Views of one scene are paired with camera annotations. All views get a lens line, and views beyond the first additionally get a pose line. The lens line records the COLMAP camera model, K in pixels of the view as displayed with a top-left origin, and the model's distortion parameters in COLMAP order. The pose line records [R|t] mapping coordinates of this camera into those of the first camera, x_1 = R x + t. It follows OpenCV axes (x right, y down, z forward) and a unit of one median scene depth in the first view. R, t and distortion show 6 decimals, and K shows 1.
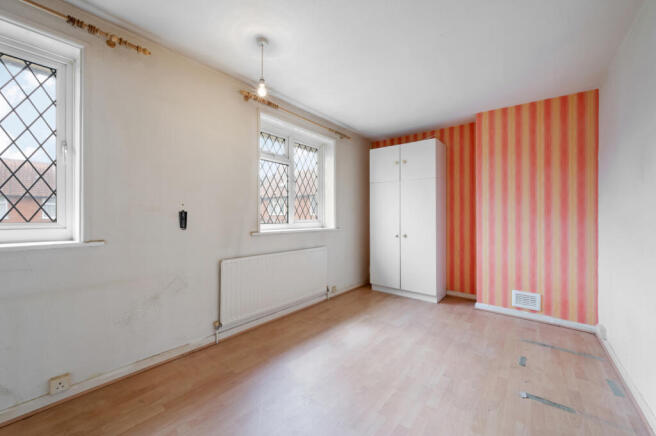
lens RADIAL K [[260.9, 0, 327.4], [0, 260.9, 215.2], [0, 0, 1]] dist [0.000396, 0.000084]
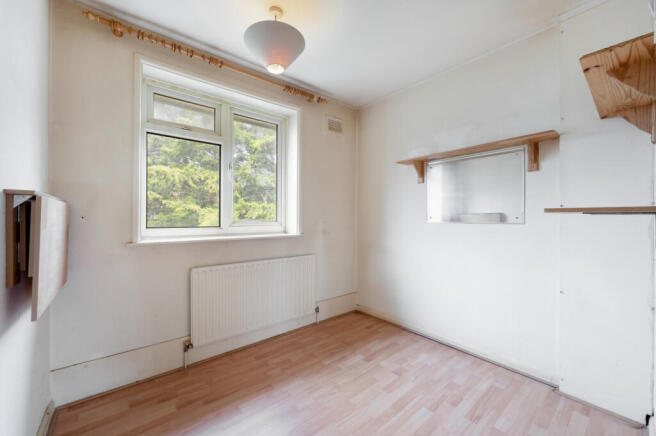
lens RADIAL K [[260.9, 0, 330.6], [0, 260.9, 217.0], [0, 0, 1]] dist [0.000396, 0.000084]
pose [[0.984085, -0.000677, -0.177697, 0.225493], [0.002202, 0.999962, 0.008382, -0.002116], [0.177685, -0.008640, 0.984050, 0.298841]]
